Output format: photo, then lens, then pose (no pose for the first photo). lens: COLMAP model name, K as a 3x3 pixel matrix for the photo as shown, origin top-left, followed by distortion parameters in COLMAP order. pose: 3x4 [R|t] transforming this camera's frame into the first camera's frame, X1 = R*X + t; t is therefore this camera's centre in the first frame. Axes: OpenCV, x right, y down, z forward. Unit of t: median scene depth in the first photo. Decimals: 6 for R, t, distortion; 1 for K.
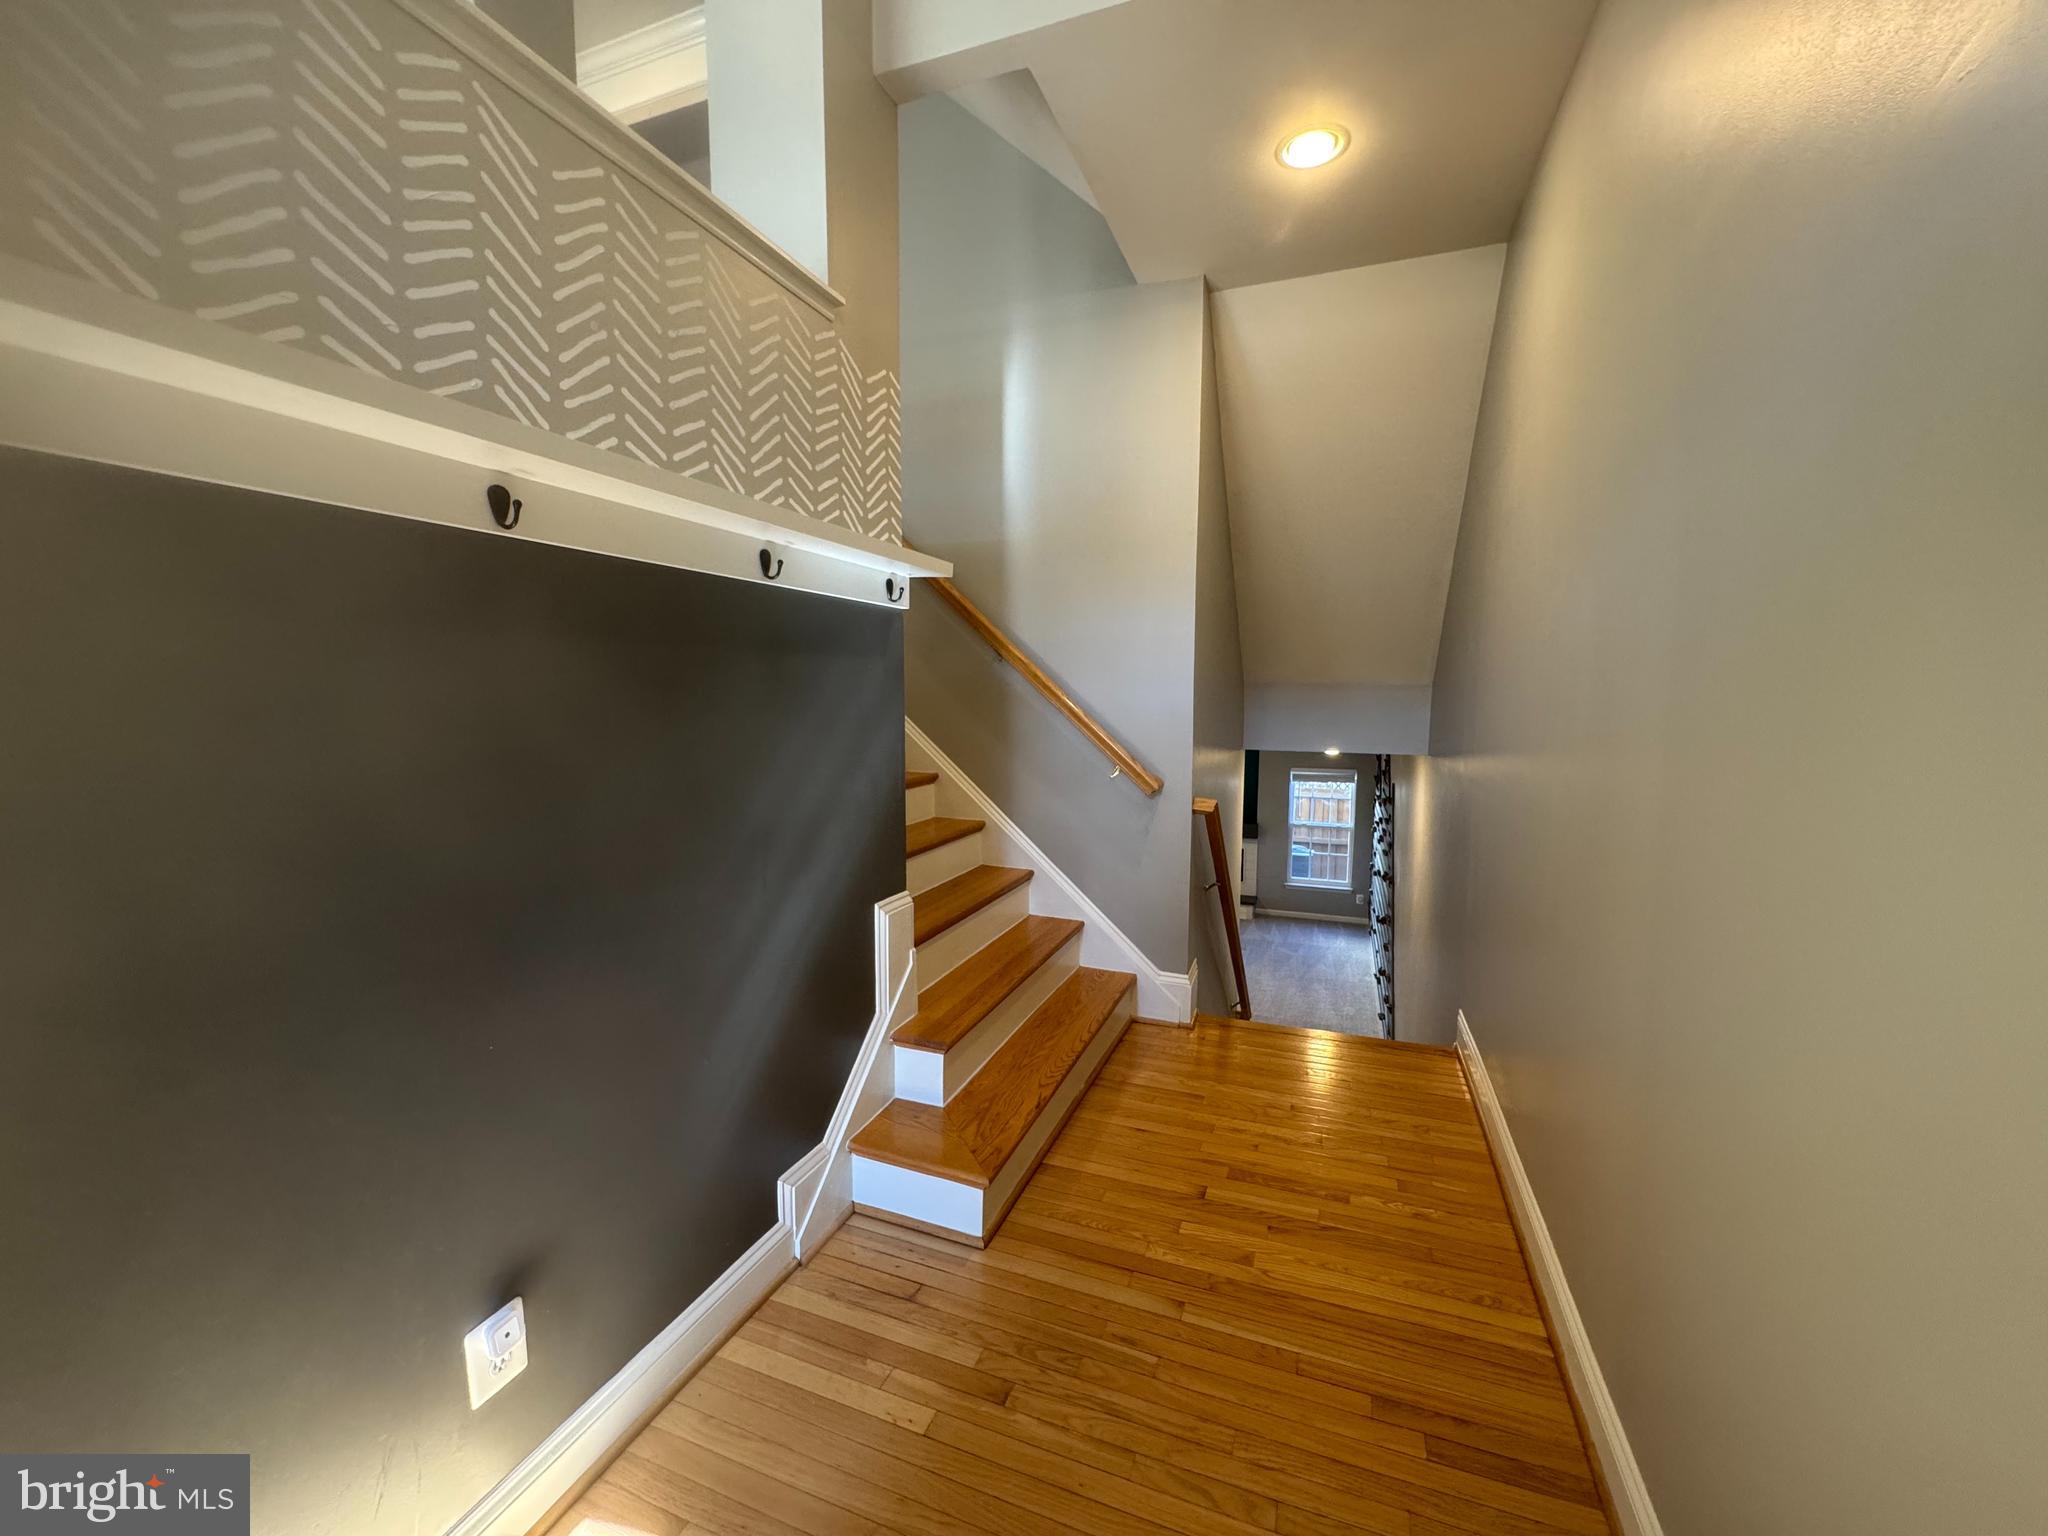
lens RADIAL K [[817.3, 0, 1024.5], [0, 817.3, 769.6], [0, 0, 1]] dist [-0.002878, 0.000306]
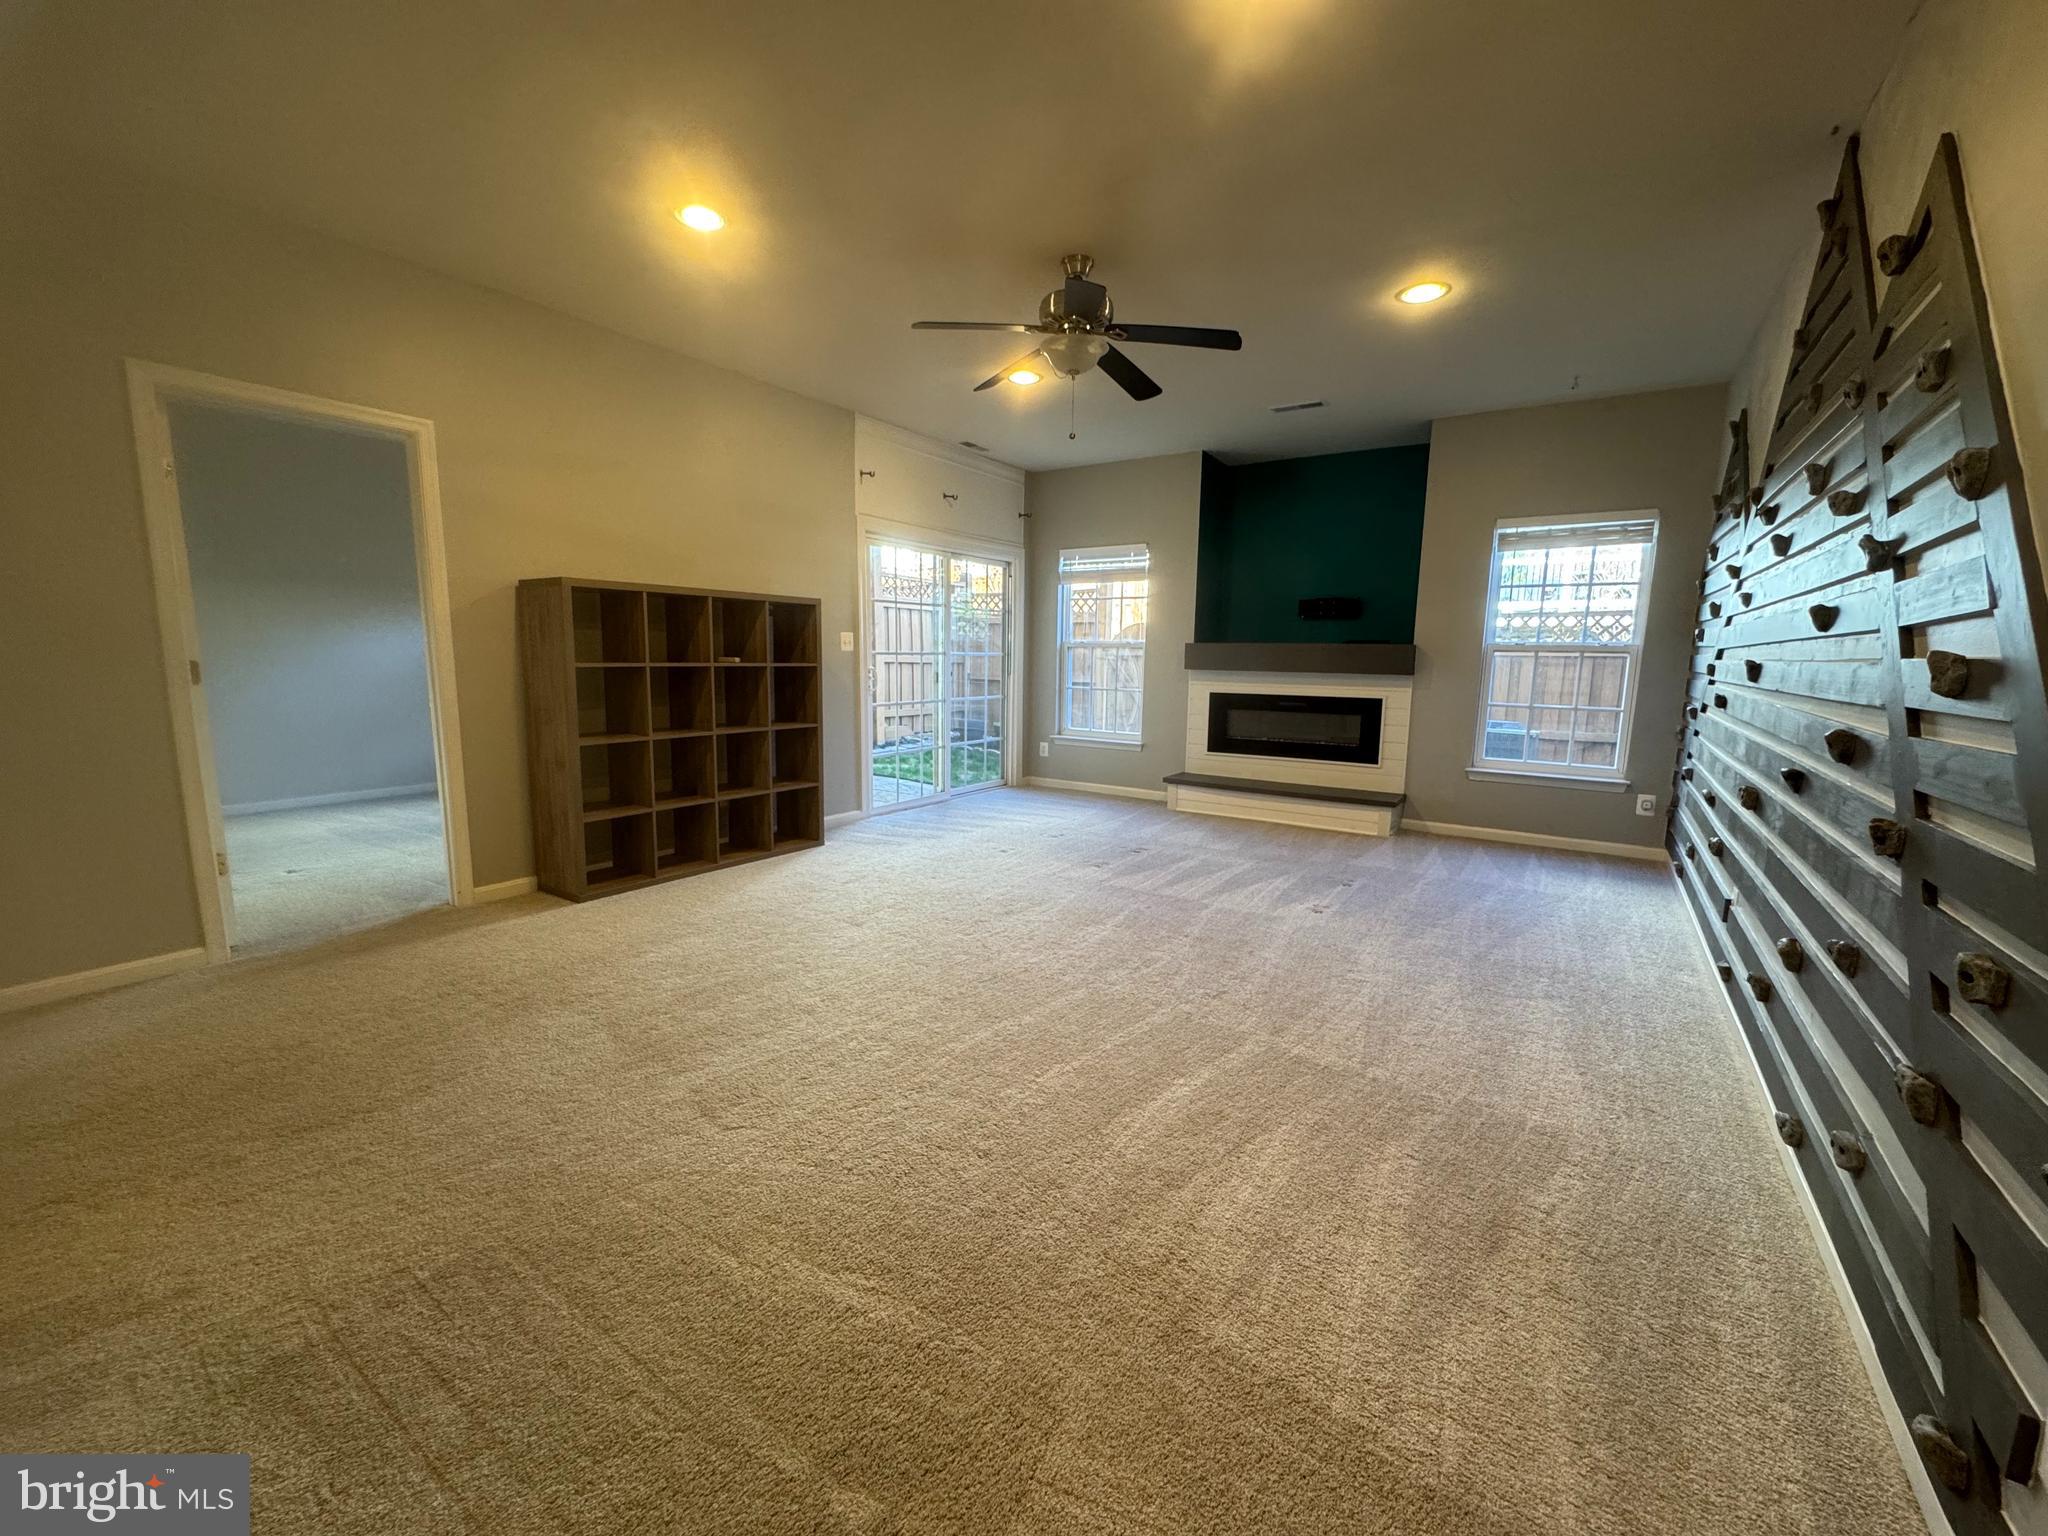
lens RADIAL K [[817.3, 0, 1024.5], [0, 817.3, 769.6], [0, 0, 1]] dist [-0.002878, 0.000306]
pose [[0.973001, 0.043397, -0.226684, 0.180477], [-0.032655, 0.998168, 0.050926, 0.129454], [0.228479, -0.042148, 0.972636, 0.491659]]
